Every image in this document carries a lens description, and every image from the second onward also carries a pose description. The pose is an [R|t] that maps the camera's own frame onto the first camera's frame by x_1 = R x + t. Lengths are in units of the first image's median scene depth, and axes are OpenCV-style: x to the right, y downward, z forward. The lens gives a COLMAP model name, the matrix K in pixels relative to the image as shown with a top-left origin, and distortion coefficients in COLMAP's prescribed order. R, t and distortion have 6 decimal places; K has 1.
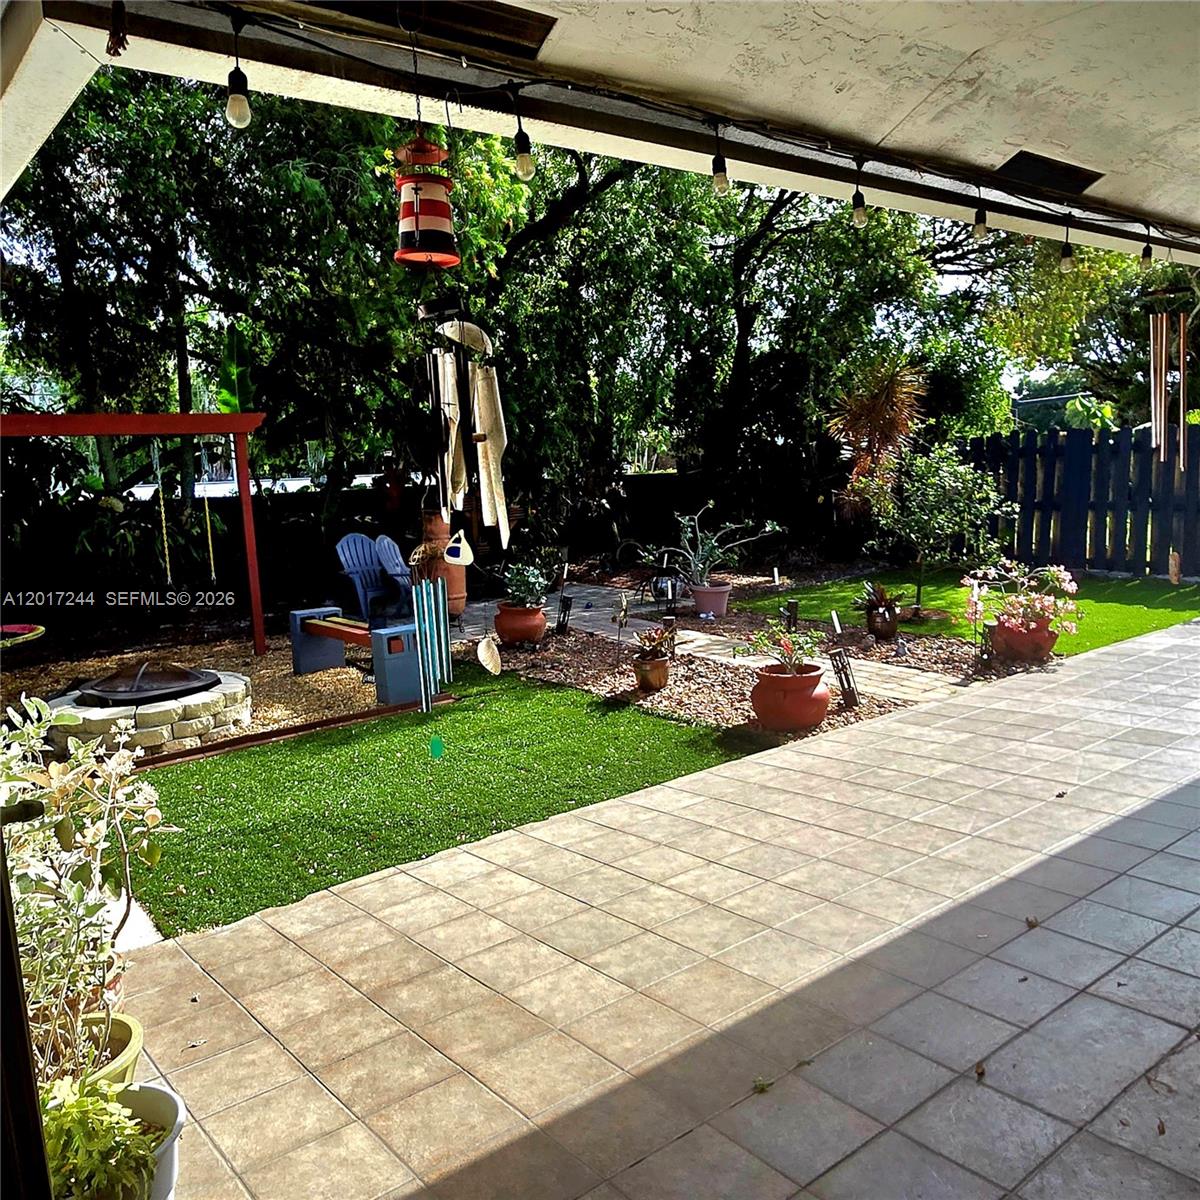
lens RADIAL K [[1029.4, 0, 604.6], [0, 1029.4, 605.4], [0, 0, 1]] dist [-0.002689, 0.007098]
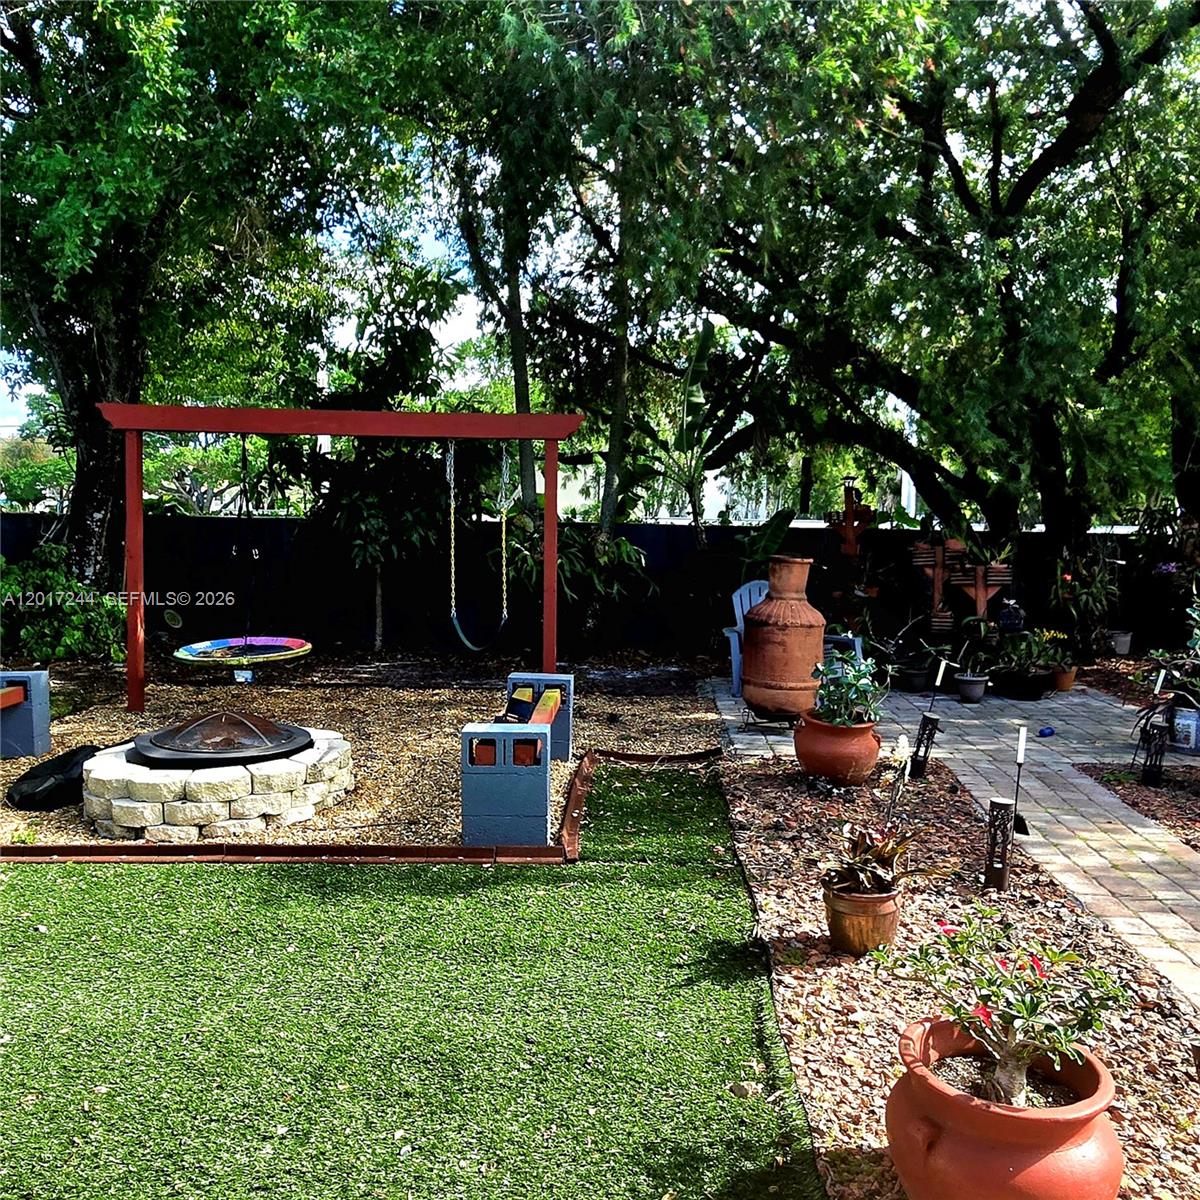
lens RADIAL K [[1029.4, 0, 604.6], [0, 1029.4, 605.4], [0, 0, 1]] dist [-0.002689, 0.007098]
pose [[0.778670, 0.114824, -0.616837, 0.261348], [-0.141525, 0.989919, 0.005619, -0.073126], [0.611264, 0.082923, 0.787071, 0.643623]]
